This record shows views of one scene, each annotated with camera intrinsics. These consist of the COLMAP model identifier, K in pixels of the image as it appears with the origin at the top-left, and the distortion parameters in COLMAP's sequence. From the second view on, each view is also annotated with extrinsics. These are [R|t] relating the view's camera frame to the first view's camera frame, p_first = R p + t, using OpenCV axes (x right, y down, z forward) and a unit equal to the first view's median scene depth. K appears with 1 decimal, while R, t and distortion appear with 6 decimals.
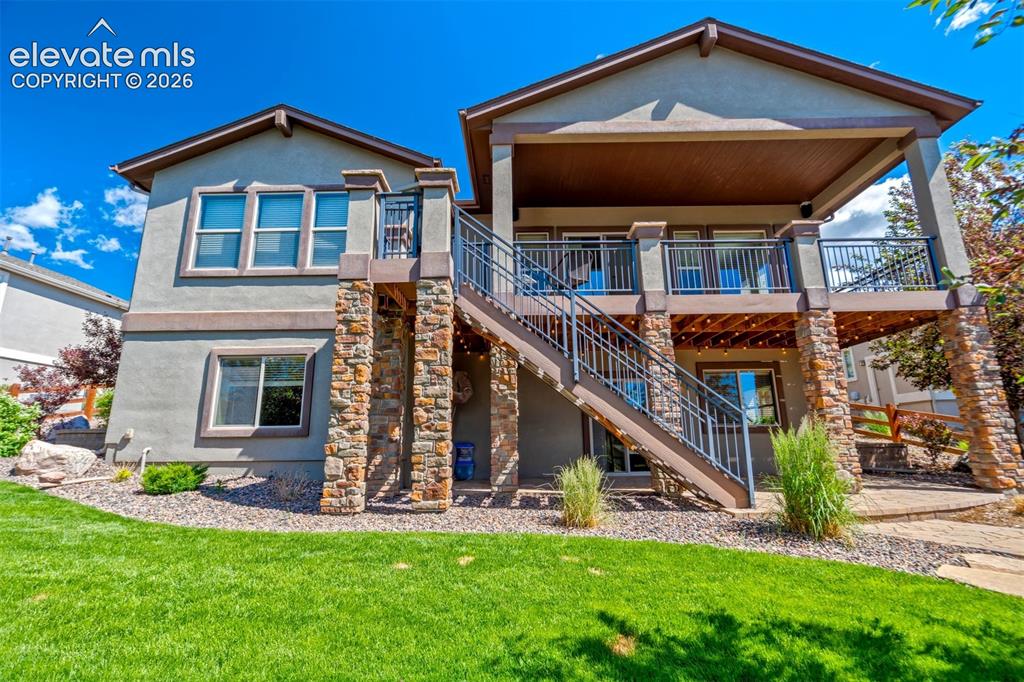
lens RADIAL K [[465.7, 0, 513.2], [0, 465.7, 339.3], [0, 0, 1]] dist [0.000140, 0.000392]
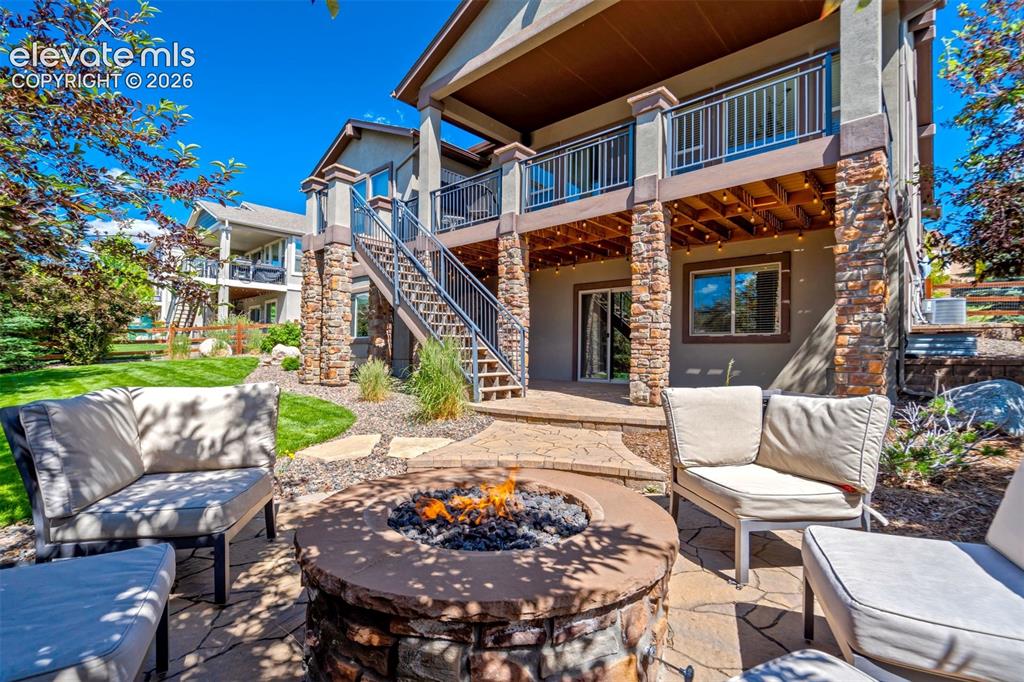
lens RADIAL K [[465.7, 0, 510.6], [0, 465.7, 345.8], [0, 0, 1]] dist [0.000140, 0.000392]
pose [[0.745562, 0.010589, -0.666352, 1.051310], [0.127699, 0.979076, 0.158438, 0.027041], [0.654087, -0.203217, 0.728610, 0.151336]]
